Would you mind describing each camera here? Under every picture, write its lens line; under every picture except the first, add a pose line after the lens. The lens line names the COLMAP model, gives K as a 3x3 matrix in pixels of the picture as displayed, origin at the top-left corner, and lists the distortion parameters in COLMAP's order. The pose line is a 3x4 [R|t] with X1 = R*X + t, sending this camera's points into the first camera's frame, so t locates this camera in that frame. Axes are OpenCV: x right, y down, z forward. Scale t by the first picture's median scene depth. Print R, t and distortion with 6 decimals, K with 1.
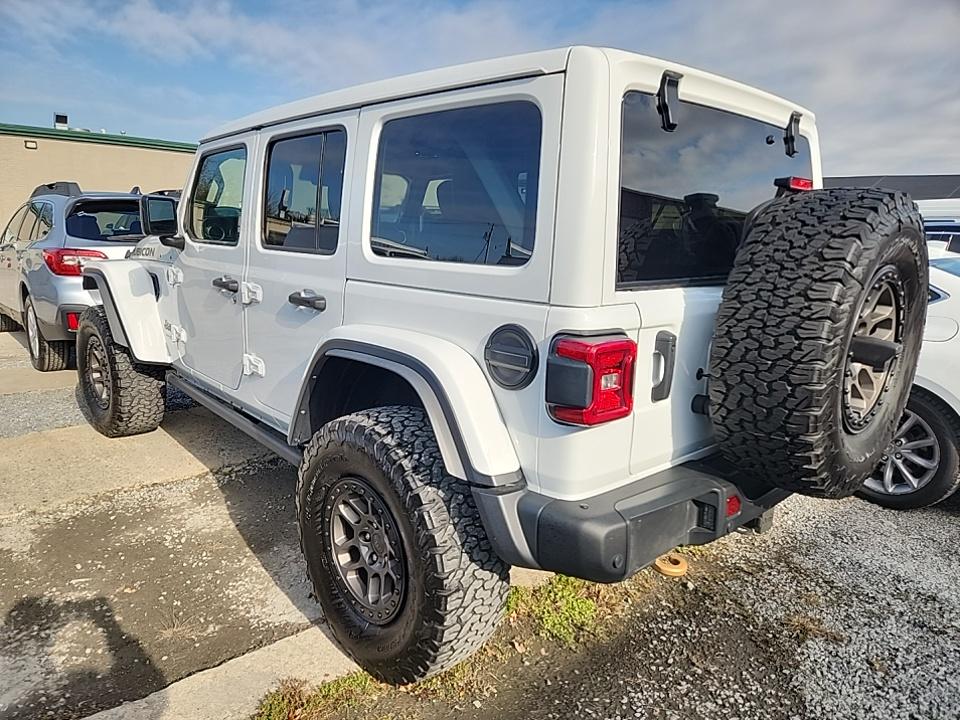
lens RADIAL K [[793.4, 0, 480.0], [0, 793.4, 360.0], [0, 0, 1]] dist [0.048593, 0.002618]
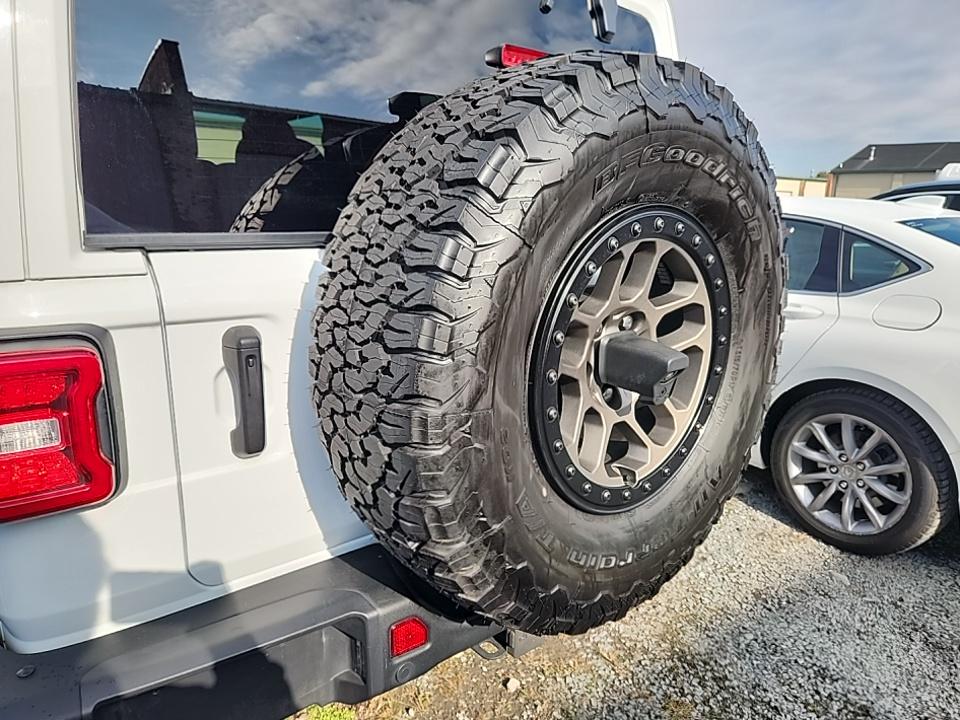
lens RADIAL K [[793.4, 0, 480.0], [0, 793.4, 360.0], [0, 0, 1]] dist [0.048593, 0.002618]
pose [[0.997757, 0.001935, -0.066908, 0.283624], [-0.000124, 0.999634, 0.027065, -0.019767], [0.066936, -0.026996, 0.997392, 0.309898]]
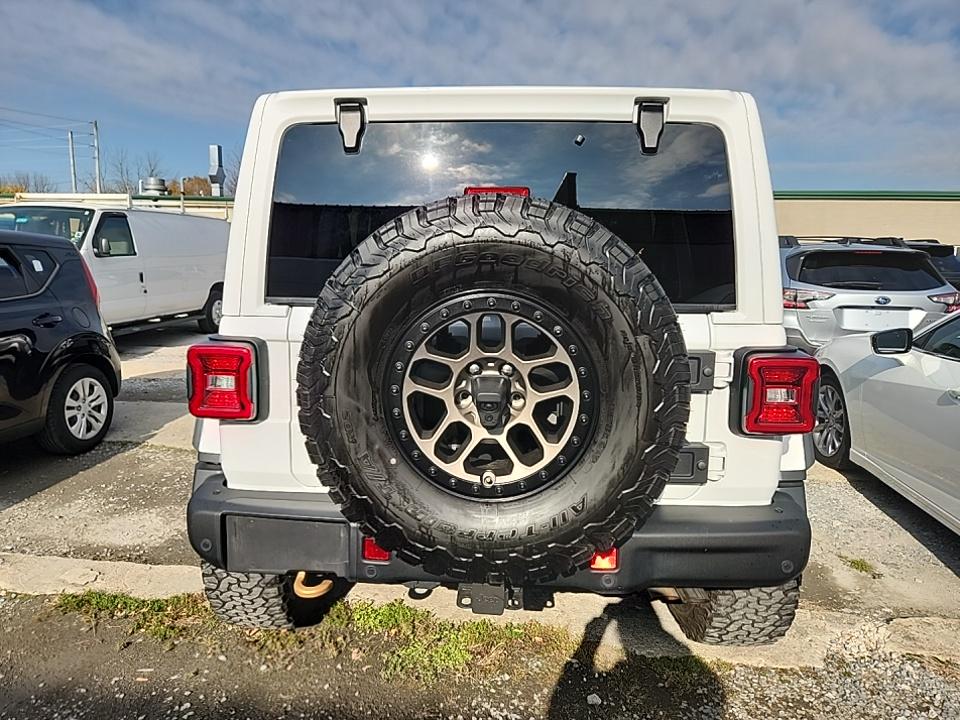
lens RADIAL K [[671.1, 0, 480.0], [0, 671.1, 360.0], [0, 0, 1]] dist [0.065399, 0.000733]
pose [[0.571065, 0.094134, -0.815490, 0.688316], [-0.135931, 0.990533, 0.019151, -0.040568], [0.809573, 0.099914, 0.578454, 0.417547]]
